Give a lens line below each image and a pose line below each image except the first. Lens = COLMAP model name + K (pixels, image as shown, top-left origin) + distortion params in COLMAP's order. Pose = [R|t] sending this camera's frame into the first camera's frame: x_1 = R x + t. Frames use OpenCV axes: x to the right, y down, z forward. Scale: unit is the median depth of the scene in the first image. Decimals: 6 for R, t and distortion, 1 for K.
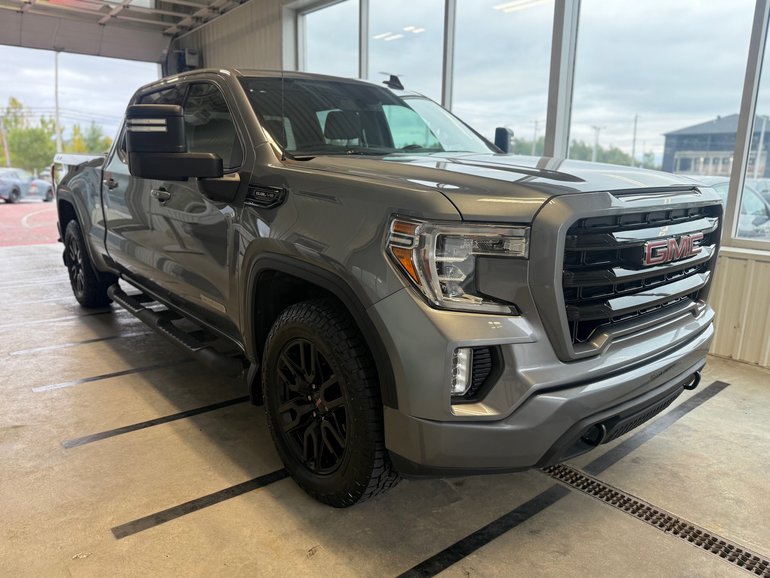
lens RADIAL K [[570.9, 0, 385.4], [0, 570.9, 289.6], [0, 0, 1]] dist [0.031291, -0.048583]
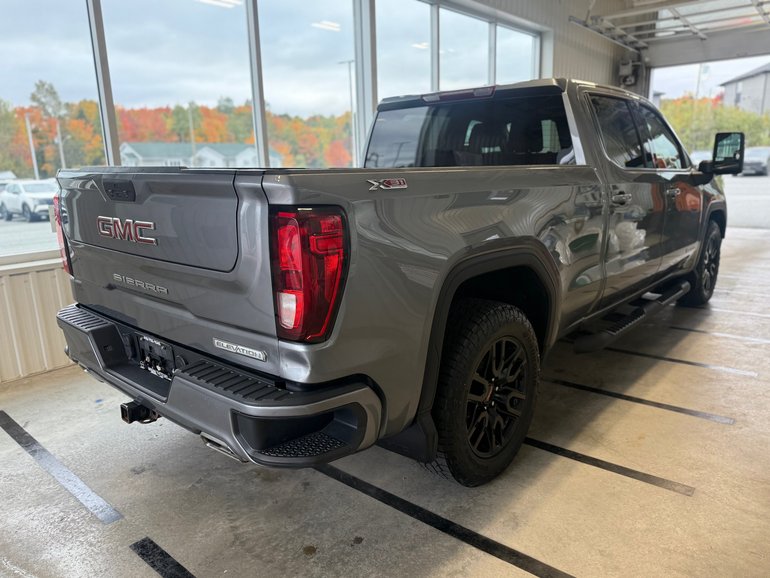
lens RADIAL K [[570.9, 0, 385.8], [0, 570.9, 289.0], [0, 0, 1]] dist [0.031291, -0.048583]
pose [[-0.164975, -0.227469, 0.959709, -1.331622], [0.258335, 0.929106, 0.264624, -0.392129], [-0.951865, 0.291582, -0.094516, 1.530038]]
